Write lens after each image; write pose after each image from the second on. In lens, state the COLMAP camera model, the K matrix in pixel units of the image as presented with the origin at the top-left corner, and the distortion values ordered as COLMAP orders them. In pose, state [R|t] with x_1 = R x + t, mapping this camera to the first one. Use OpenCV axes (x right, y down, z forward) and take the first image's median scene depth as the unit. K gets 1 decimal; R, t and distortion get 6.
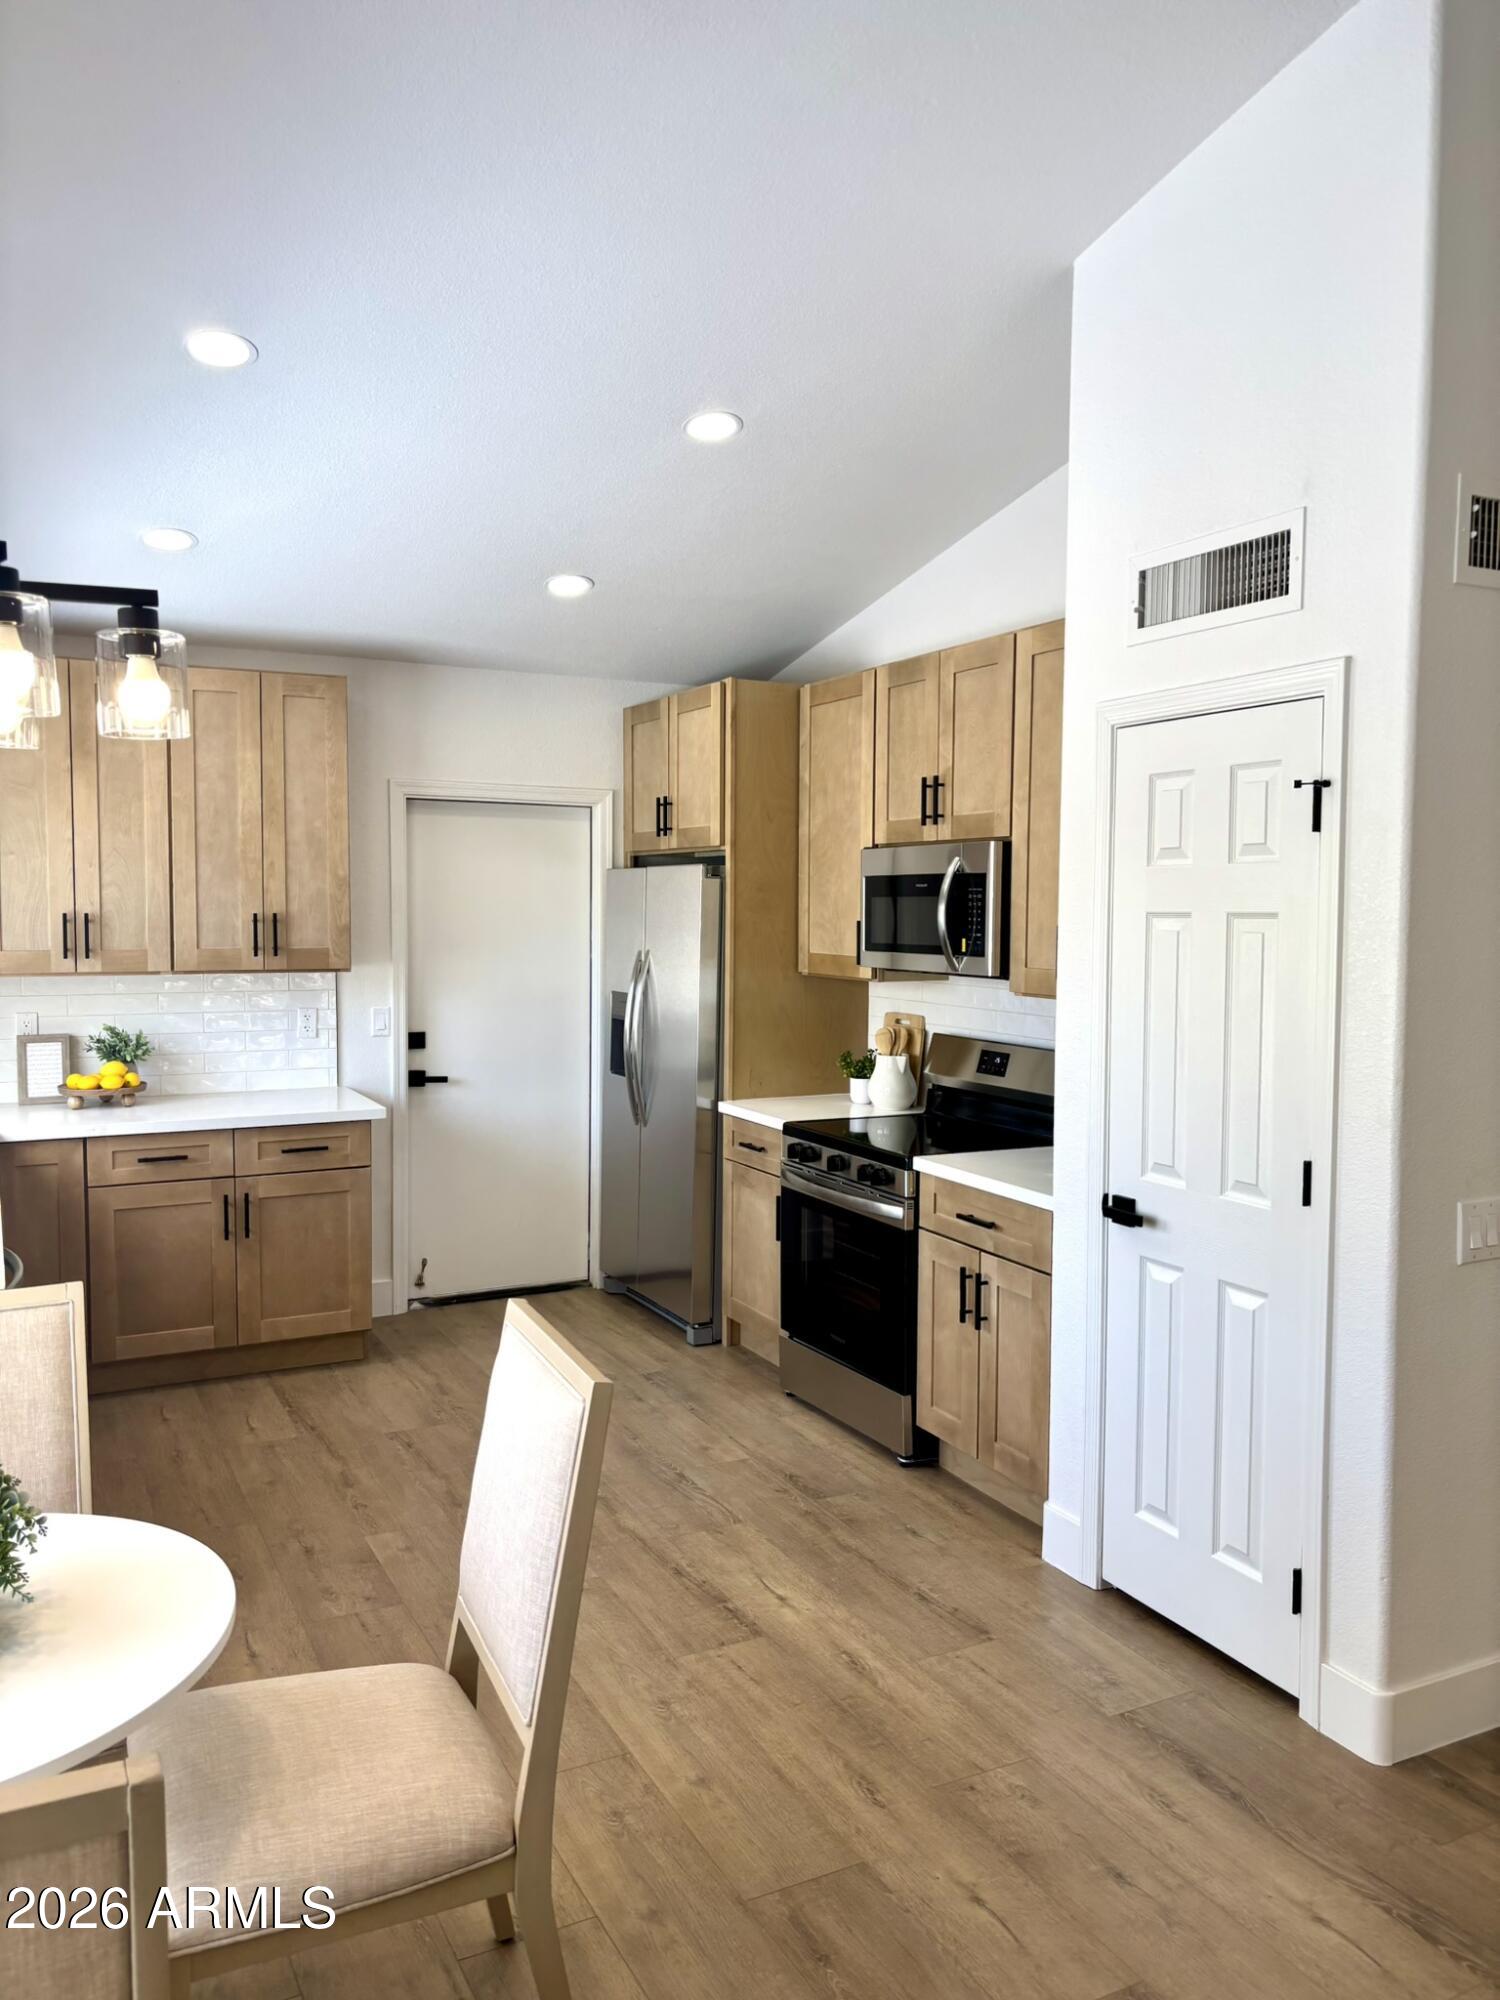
lens RADIAL K [[1538.5, 0, 739.3], [0, 1538.5, 1001.6], [0, 0, 1]] dist [0.039588, -0.006210]
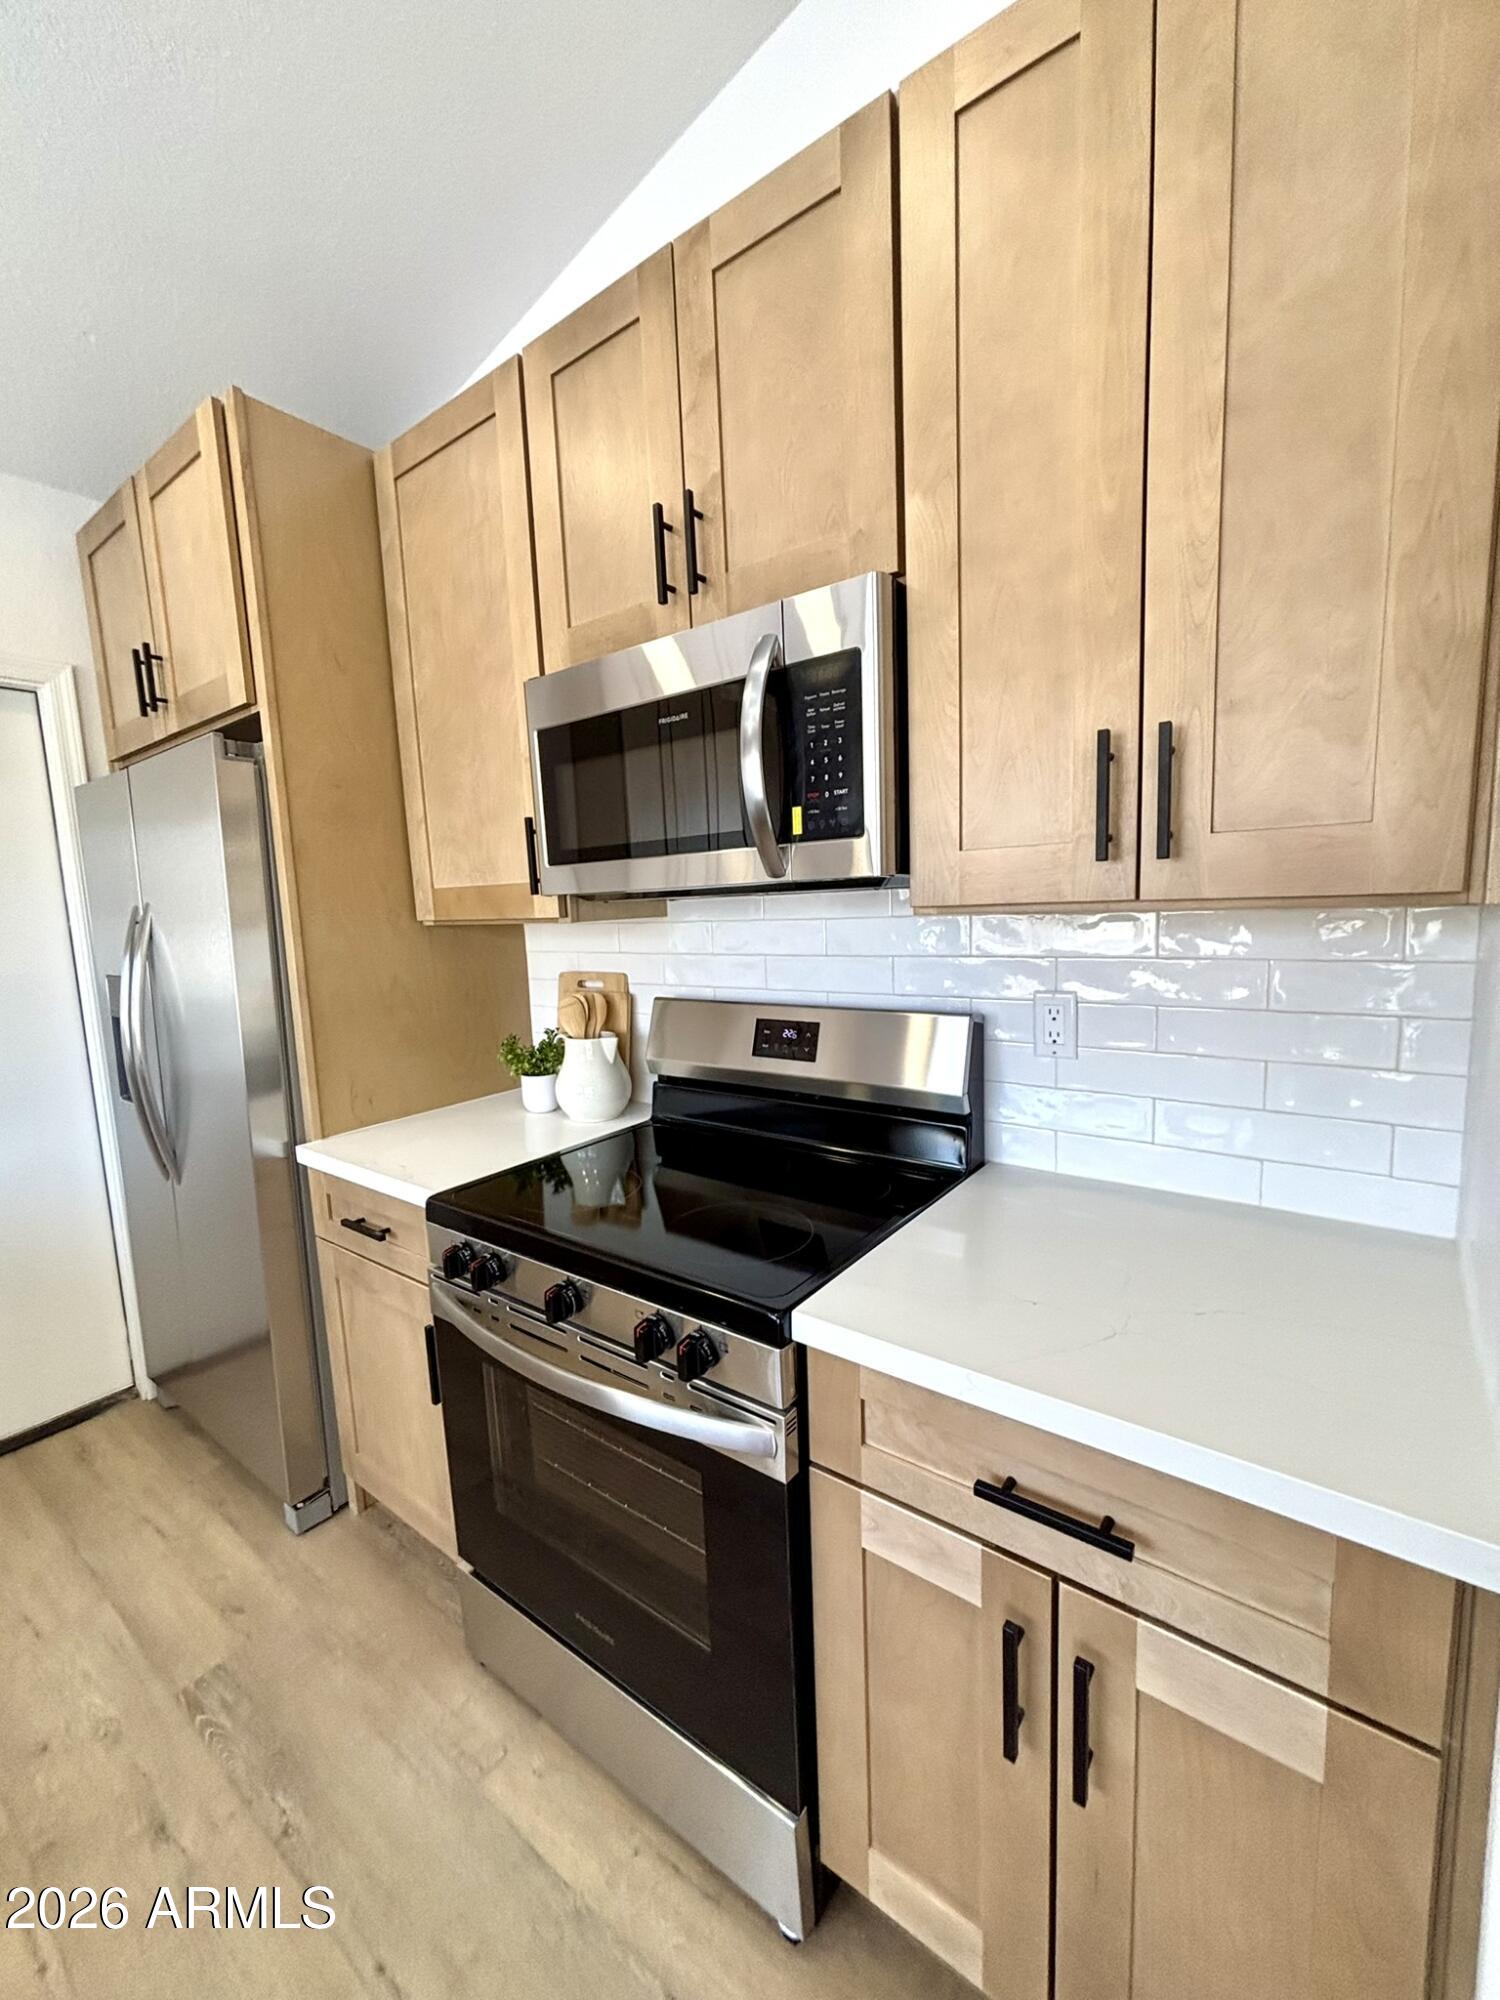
lens RADIAL K [[809.3, 0, 757.1], [0, 809.3, 1003.9], [0, 0, 1]] dist [0.001508, -0.000093]
pose [[0.893651, -0.098185, 0.437890, 0.014576], [0.073574, 0.994624, 0.072867, 0.001324], [-0.442691, -0.032900, 0.896071, 0.672417]]
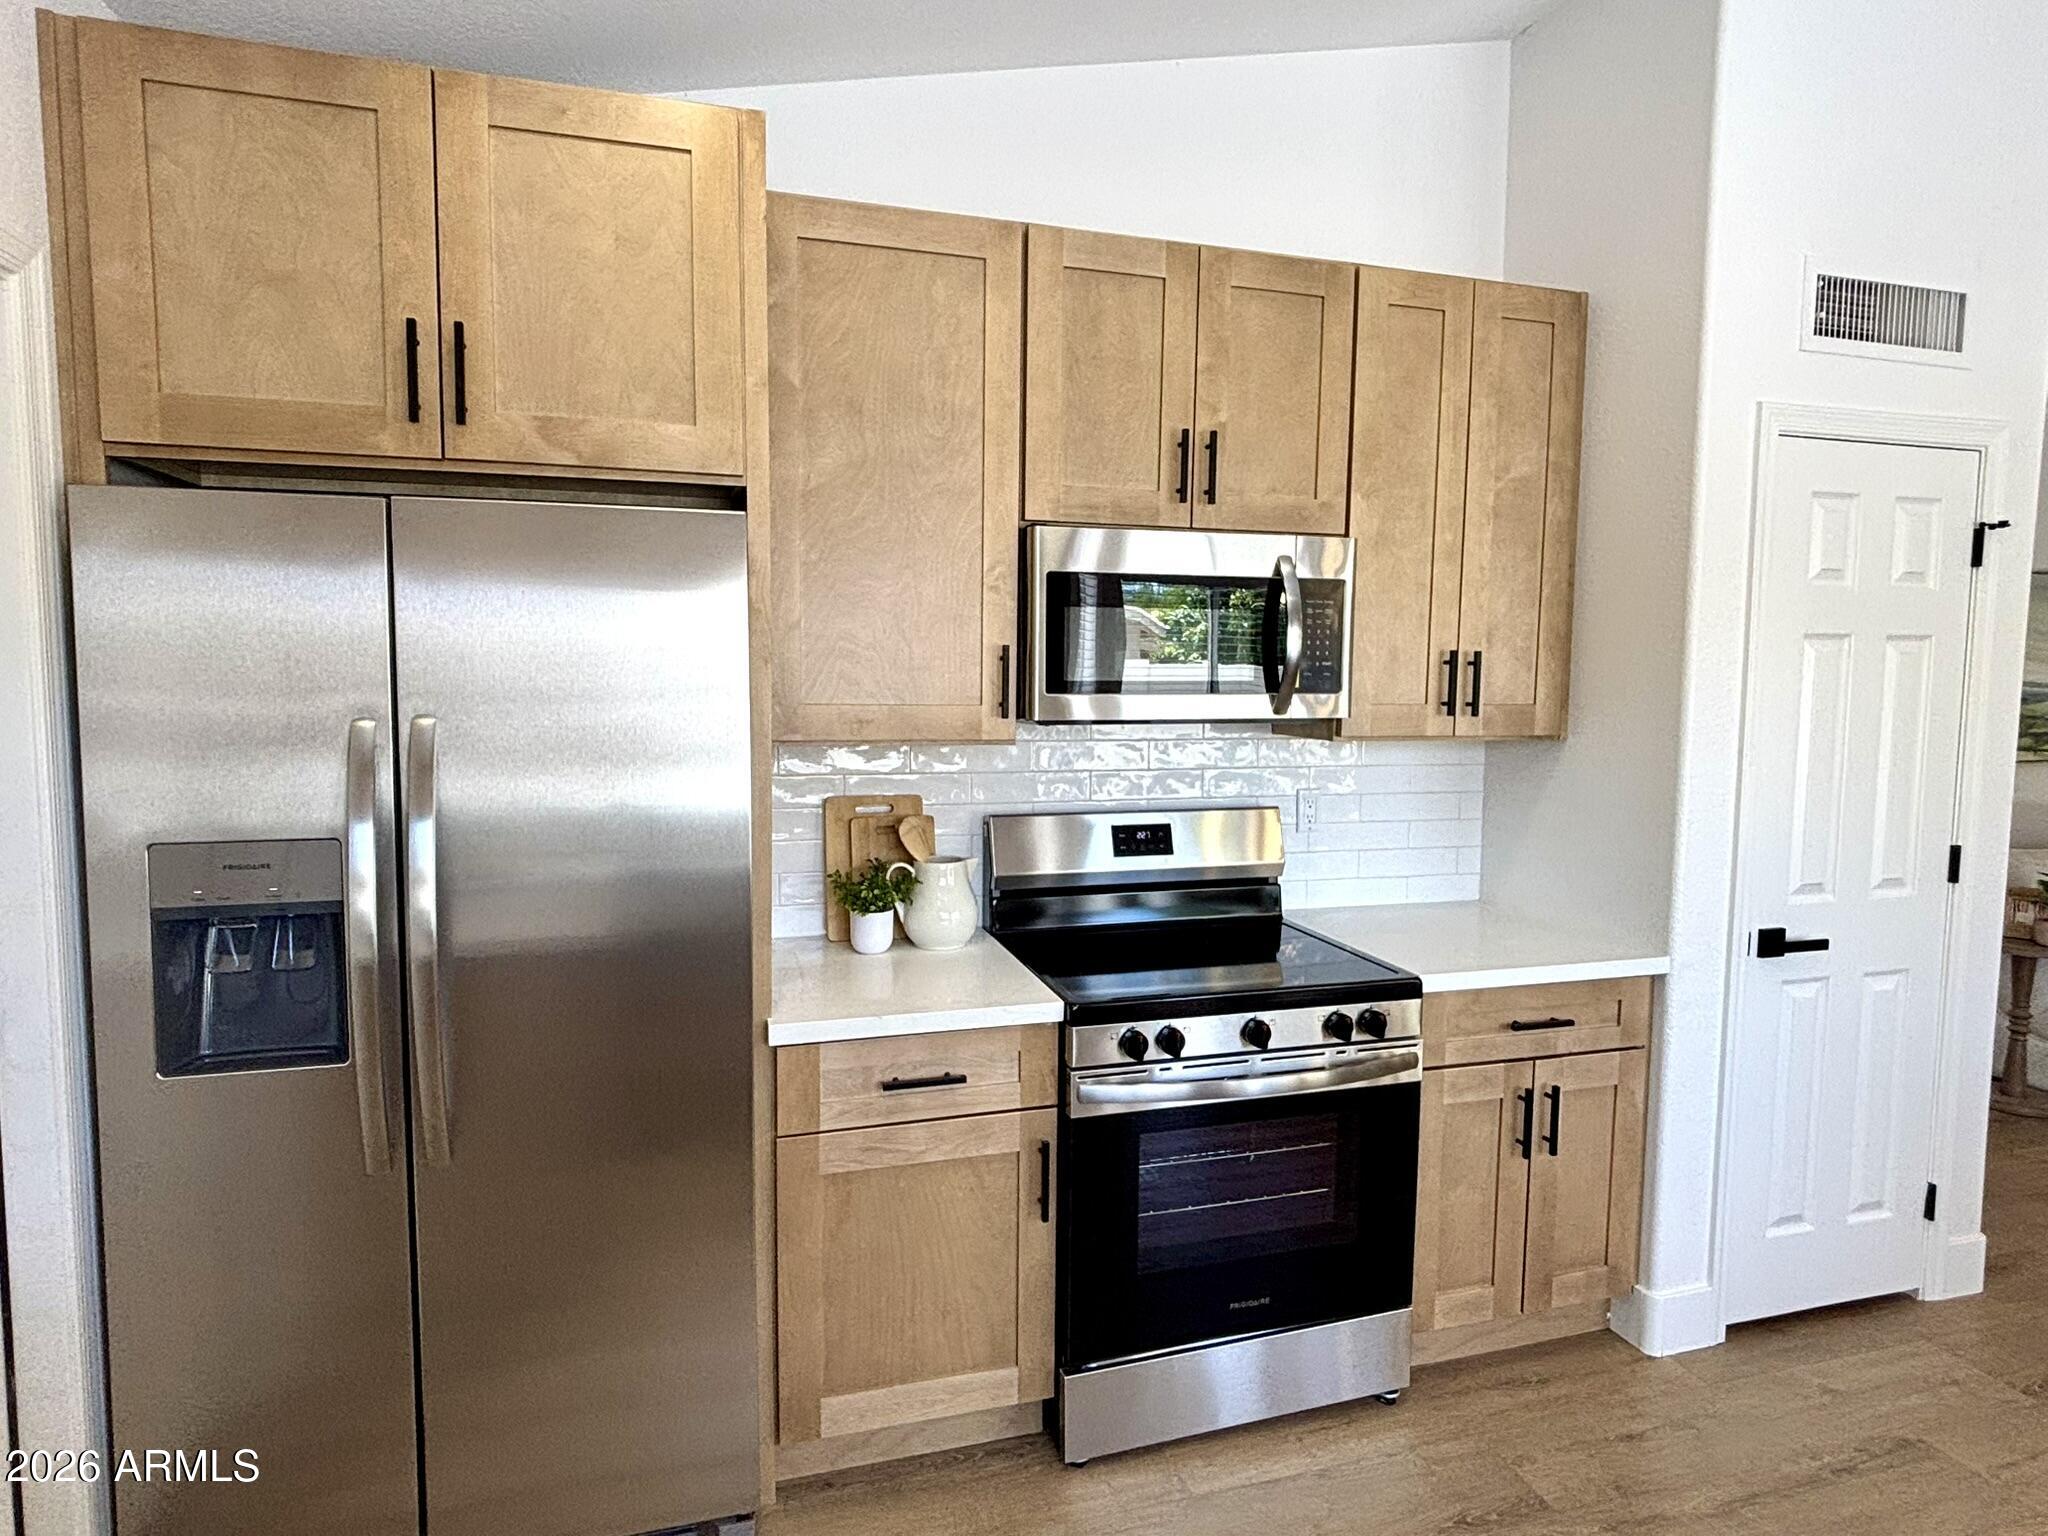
lens RADIAL K [[1133.2, 0, 1025.6], [0, 1133.2, 773.4], [0, 0, 1]] dist [0.023853, -0.017810]
pose [[0.170870, -0.098137, 0.980394, -0.353016], [0.056050, 0.994384, 0.089768, -0.041511], [-0.983698, 0.039613, 0.175411, 0.899115]]
